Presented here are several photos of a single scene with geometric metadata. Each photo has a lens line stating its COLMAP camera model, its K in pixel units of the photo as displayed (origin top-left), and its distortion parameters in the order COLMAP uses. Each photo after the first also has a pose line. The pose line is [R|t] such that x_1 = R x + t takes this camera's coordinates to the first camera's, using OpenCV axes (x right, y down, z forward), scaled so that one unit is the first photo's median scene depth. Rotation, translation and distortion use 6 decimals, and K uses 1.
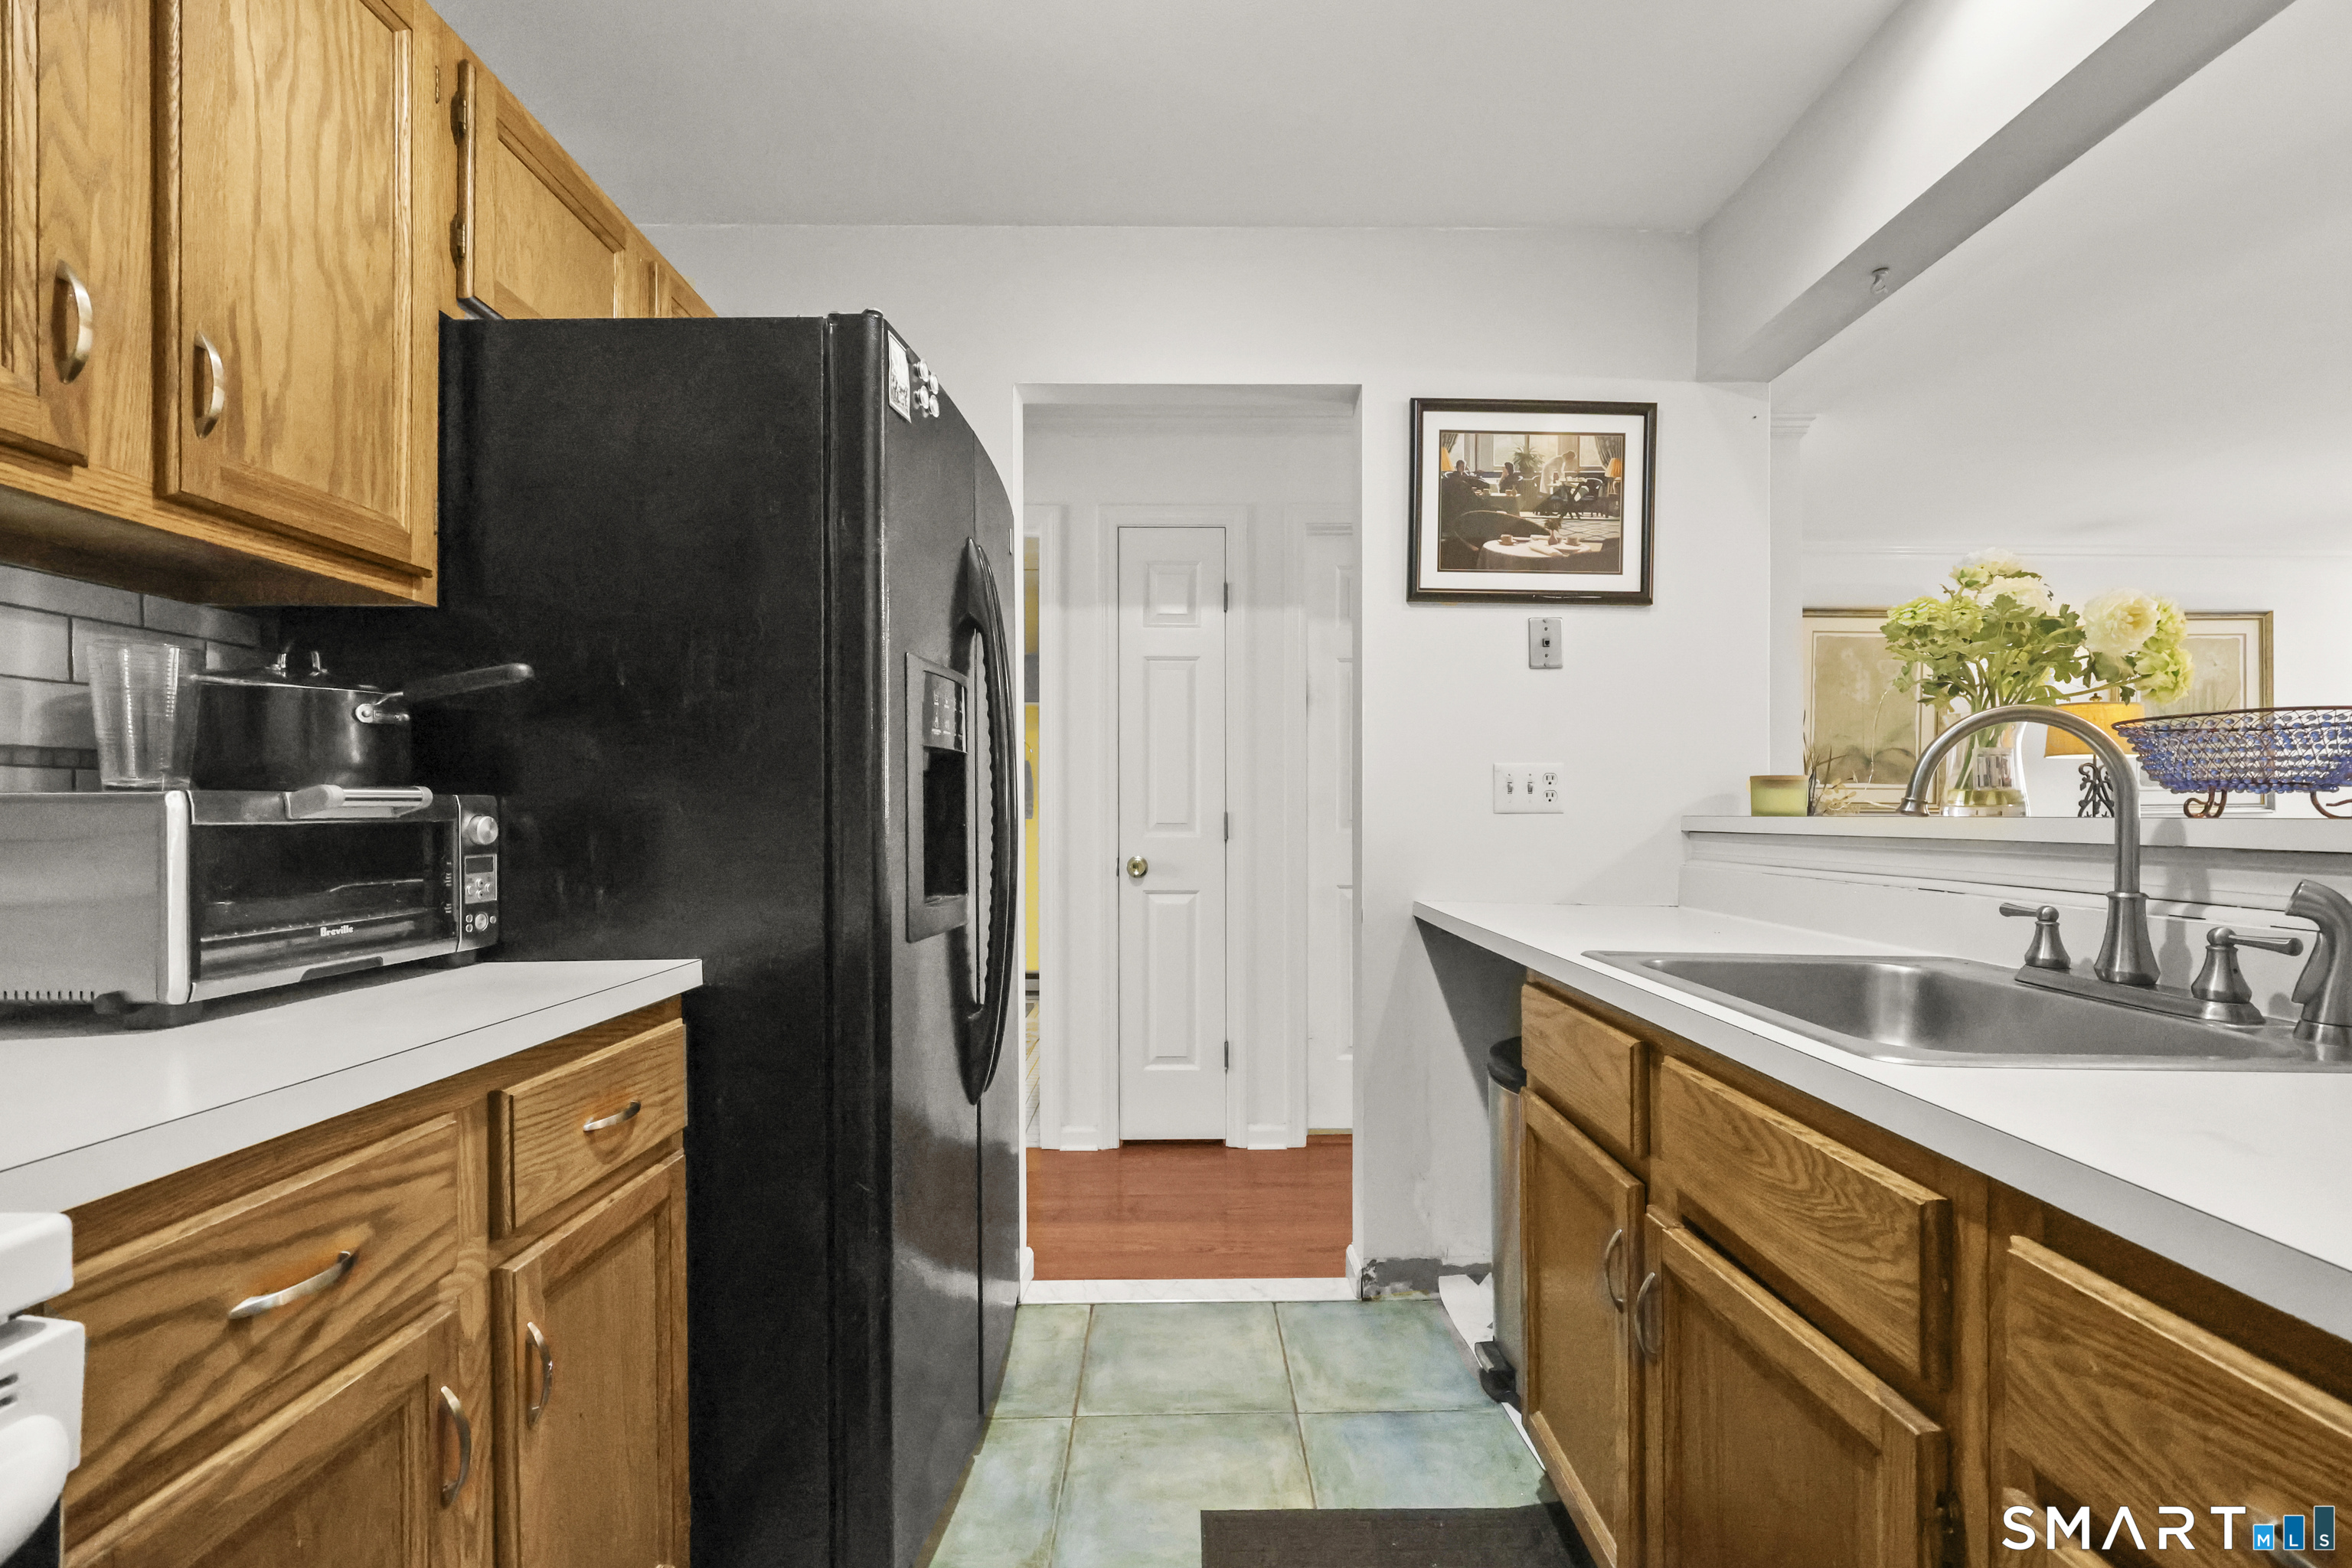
lens RADIAL K [[971.4, 0, 1185.7], [0, 971.4, 814.1], [0, 0, 1]] dist [0.001082, -0.000051]
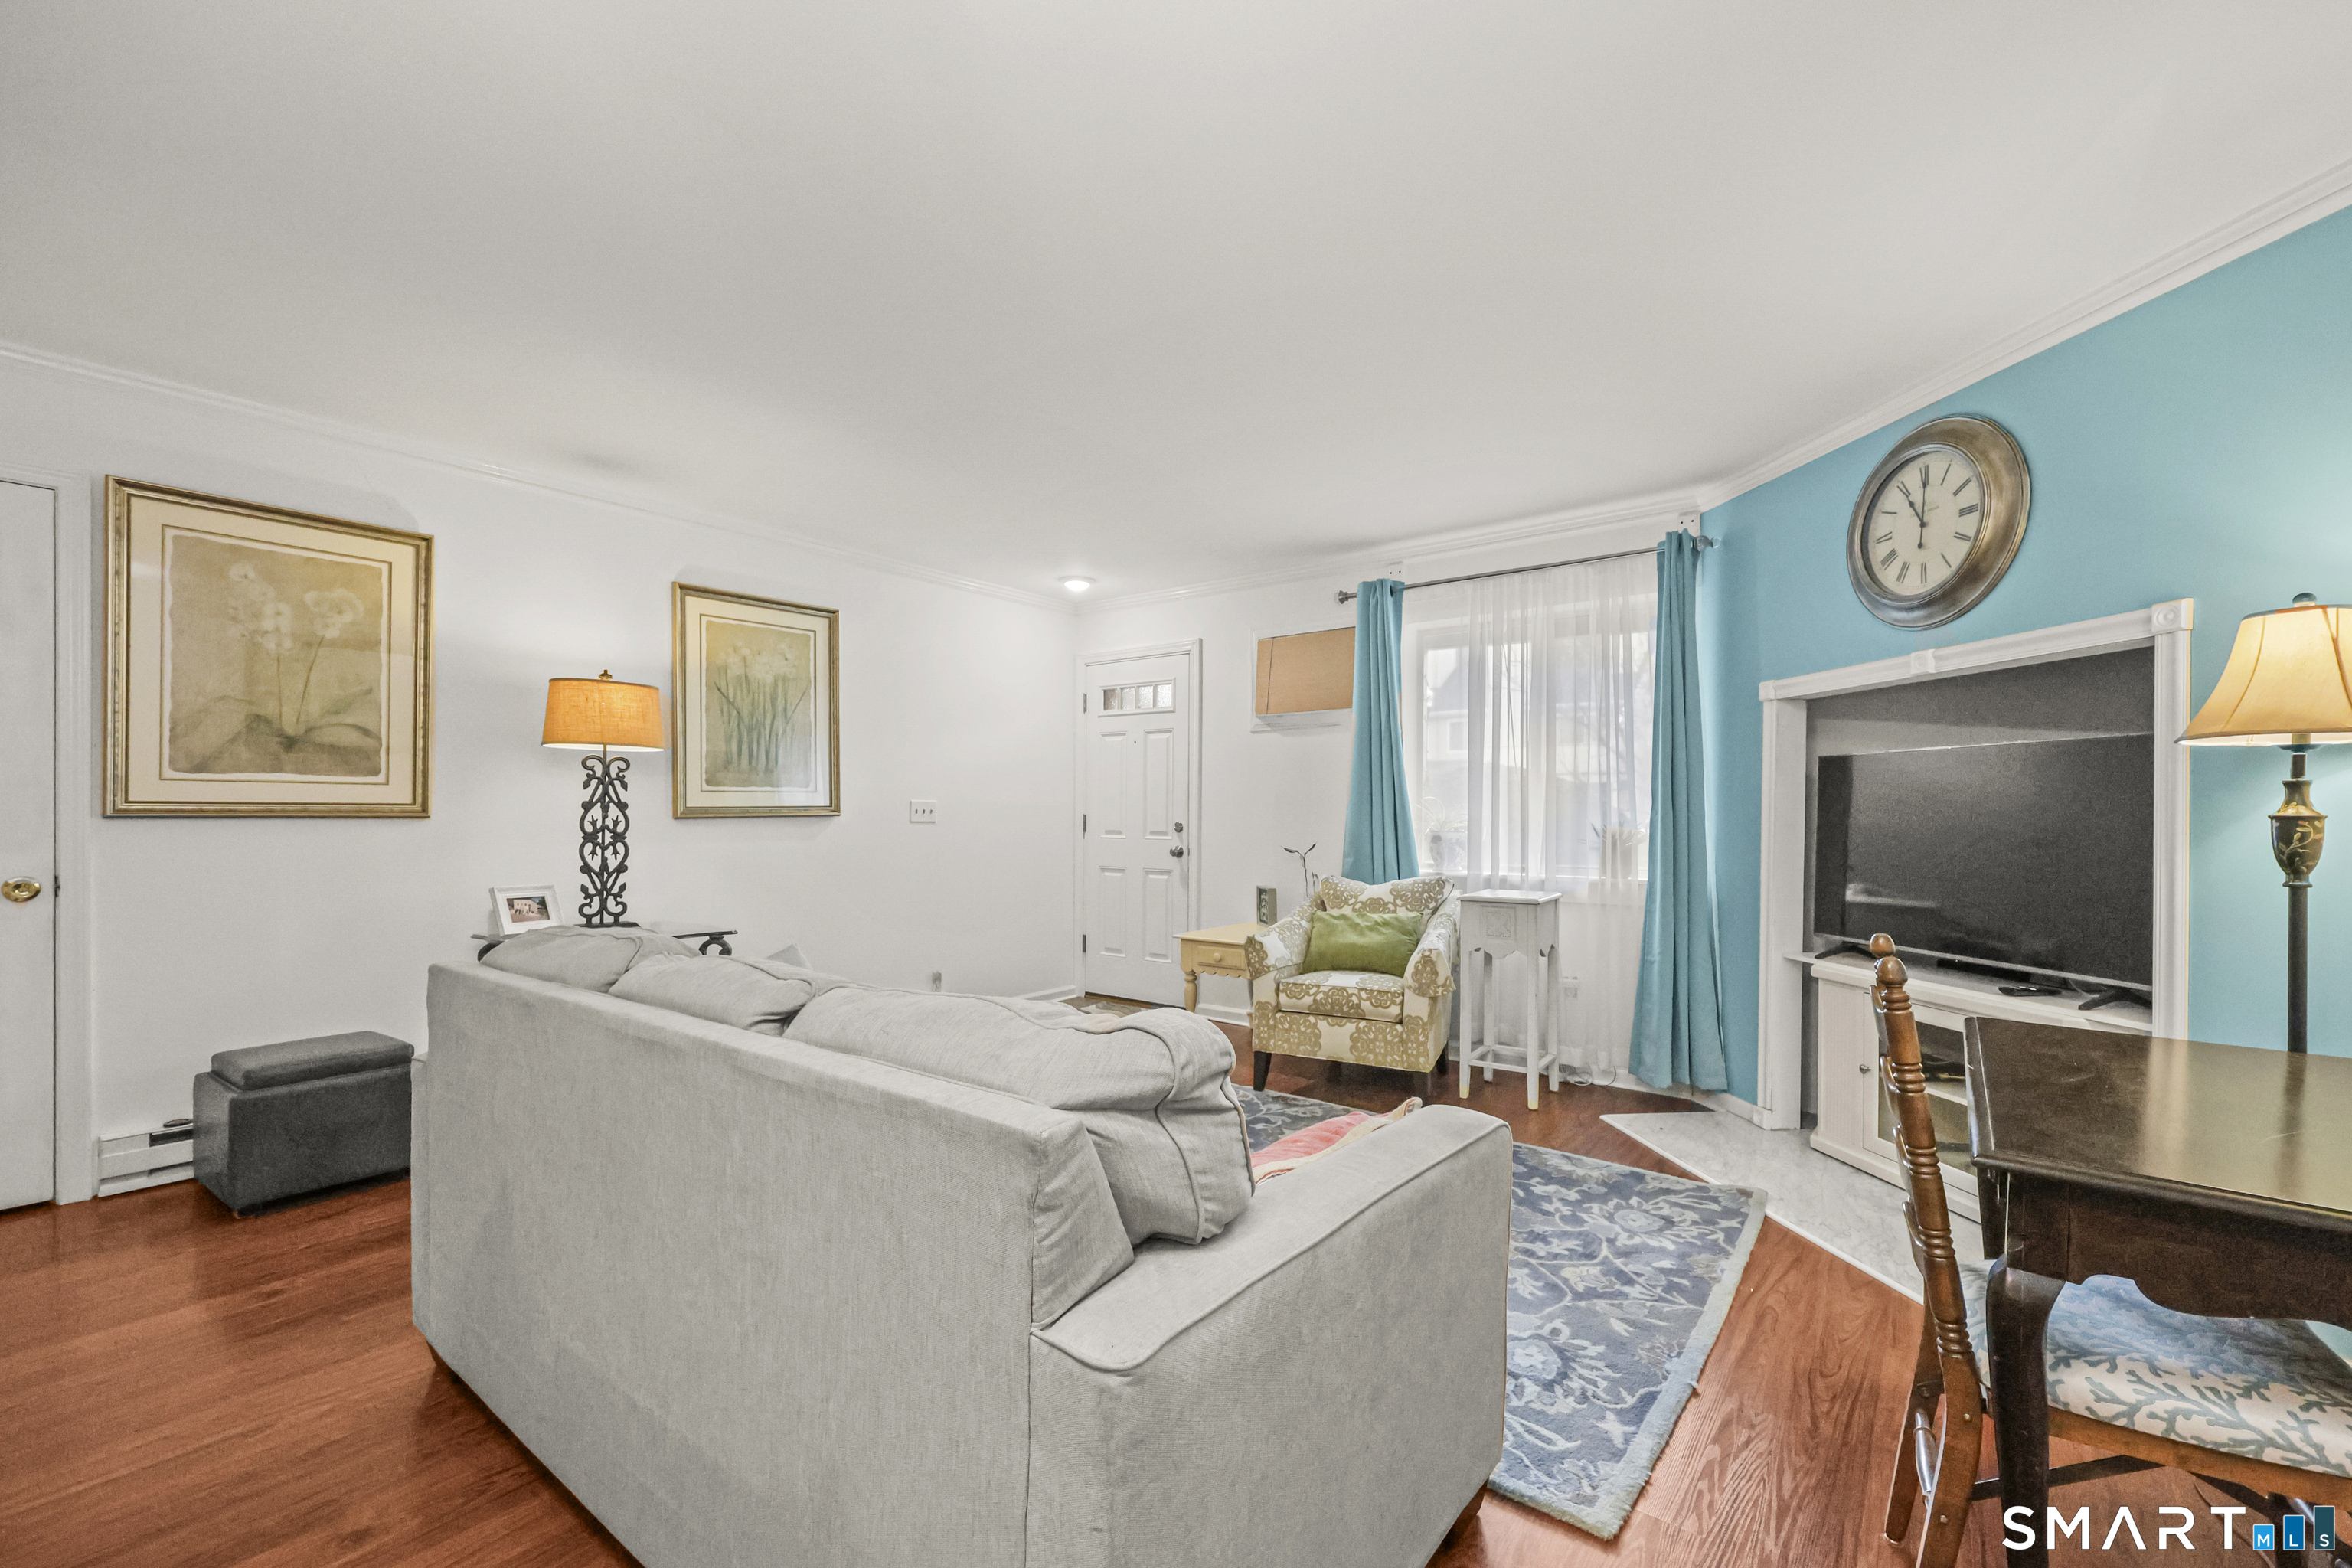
lens RADIAL K [[979.6, 0, 1204.4], [0, 979.6, 818.3], [0, 0, 1]] dist [-0.002334, -0.000220]
pose [[0.611658, -0.005574, 0.791102, 1.682097], [-0.000495, 0.999972, 0.007428, -0.018202], [-0.791122, -0.004935, 0.611639, 0.279890]]
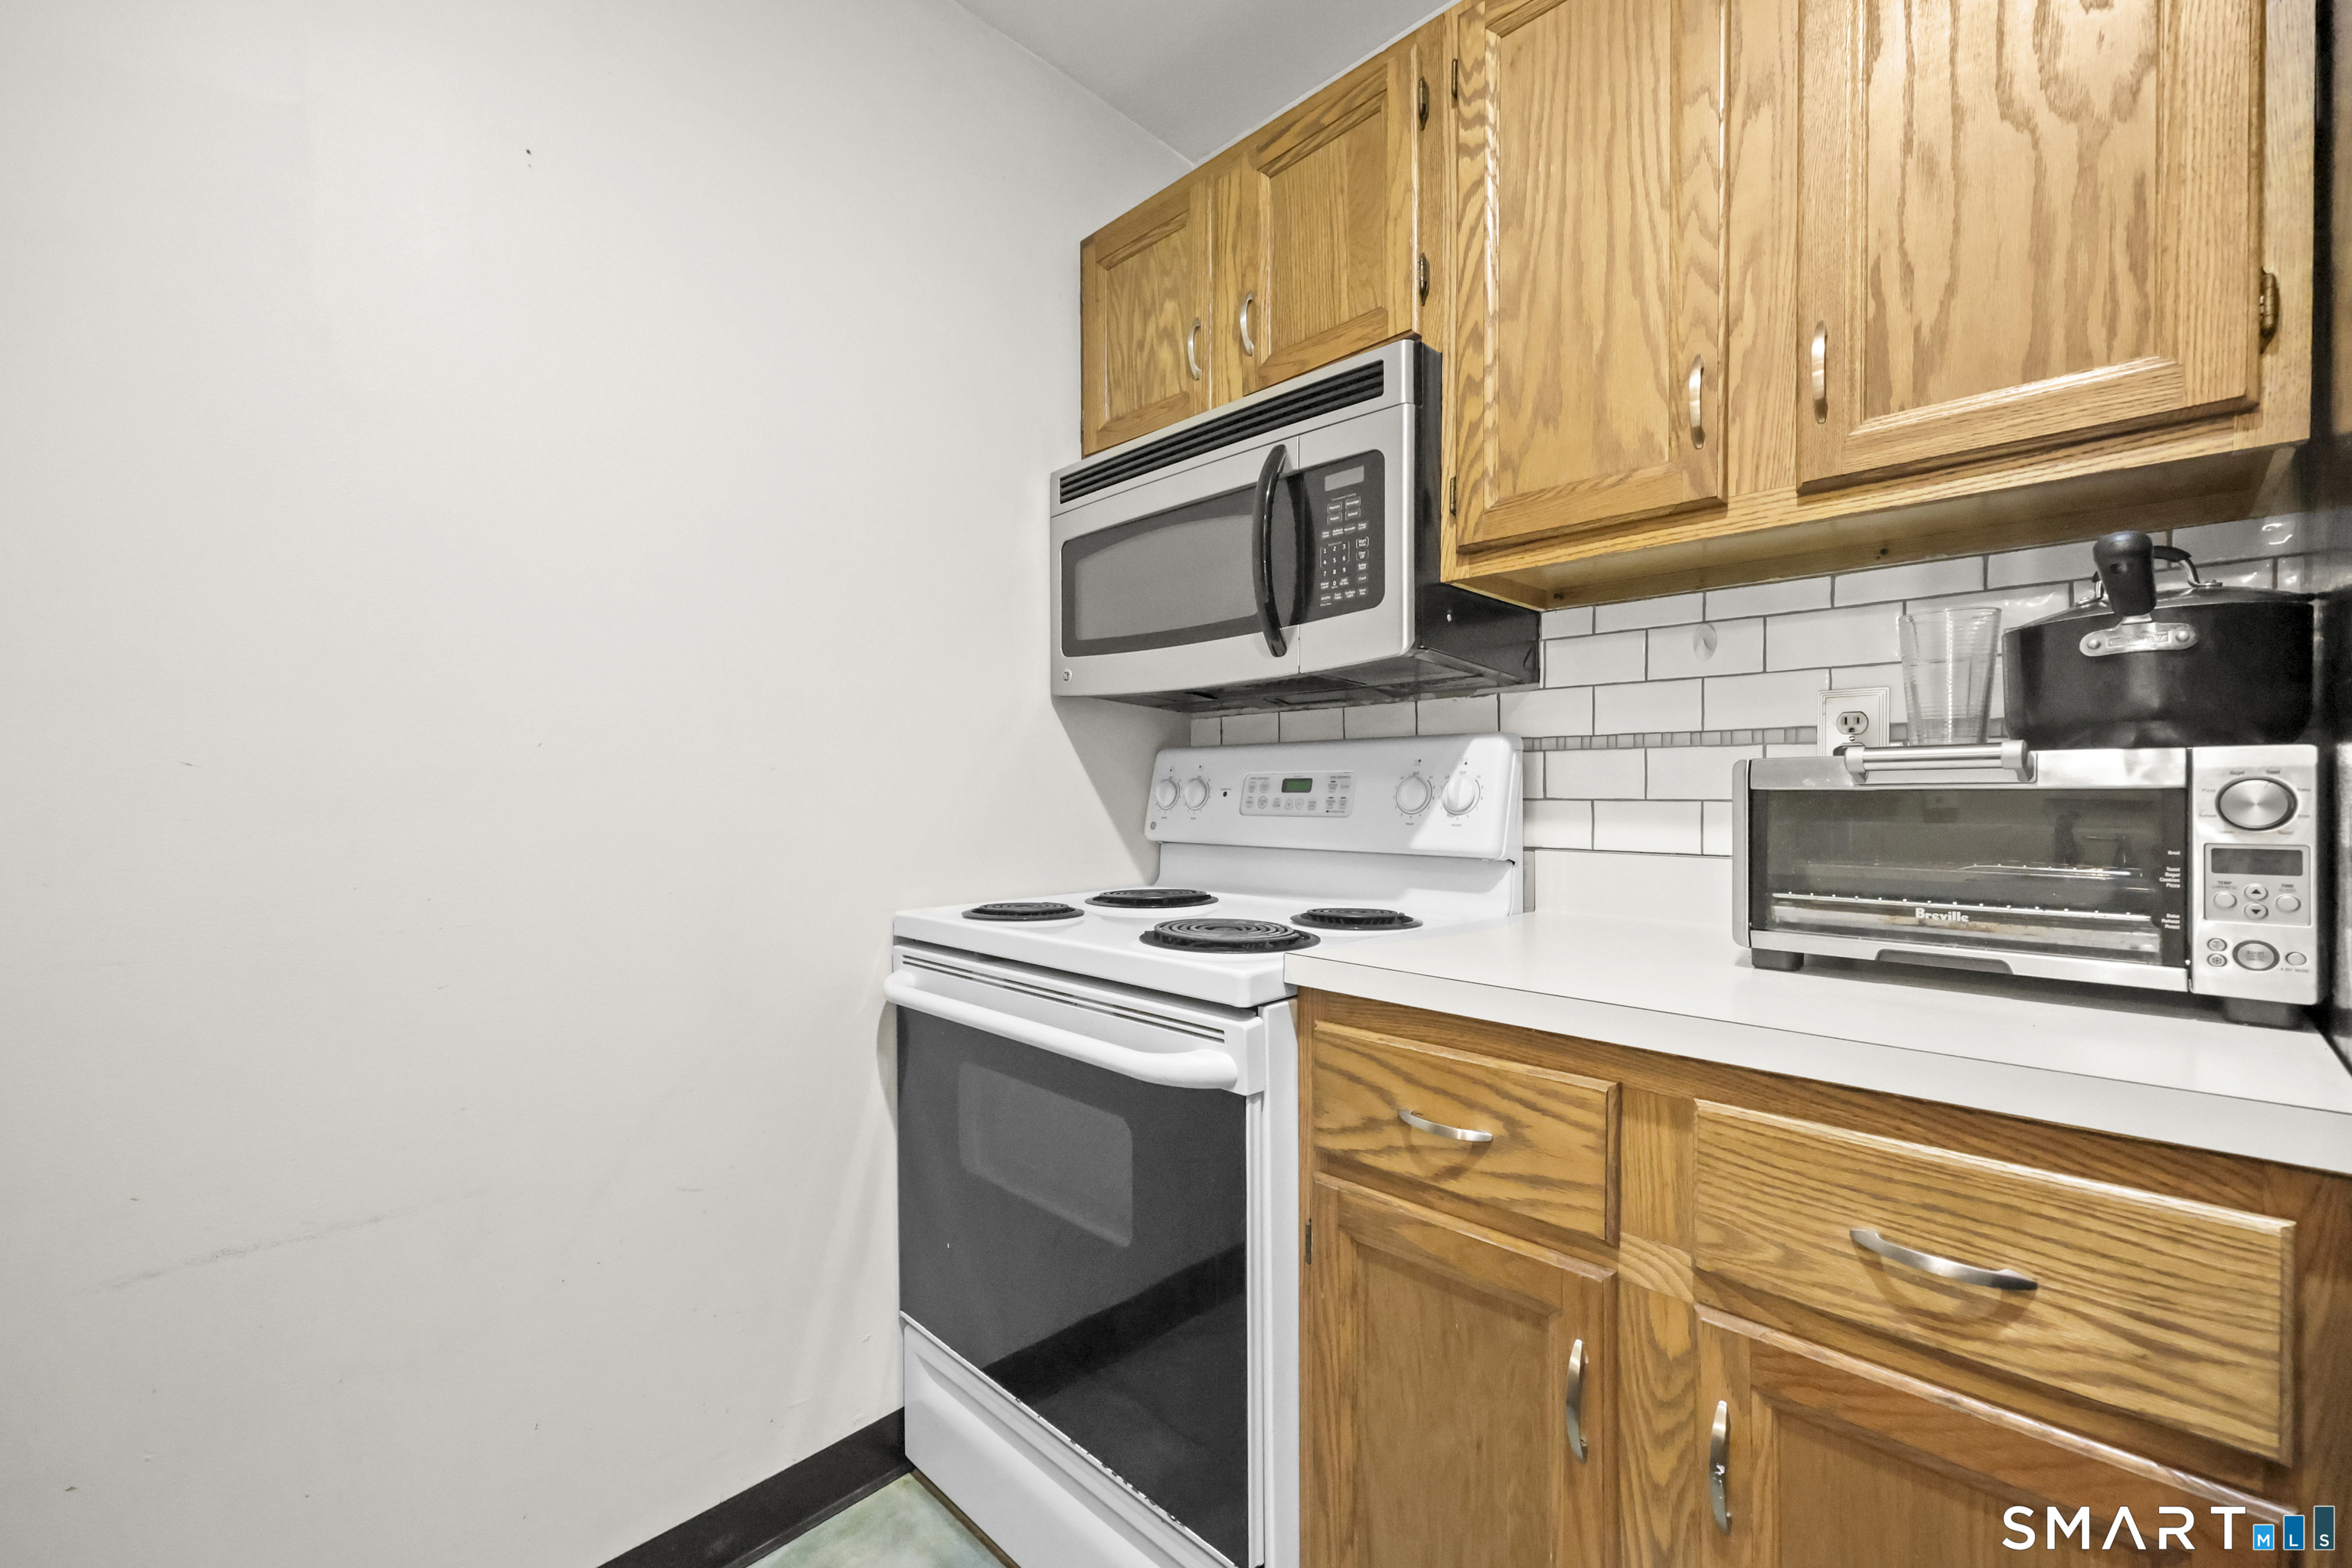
lens RADIAL K [[965.9, 0, 1204.4], [0, 965.9, 795.1], [0, 0, 1]] dist [-0.000334, 0.000282]
pose [[-0.698759, -0.000278, -0.715357, 0.123165], [-0.003422, 0.999990, 0.002954, 0.009409], [0.715349, 0.004512, -0.698753, 0.757125]]
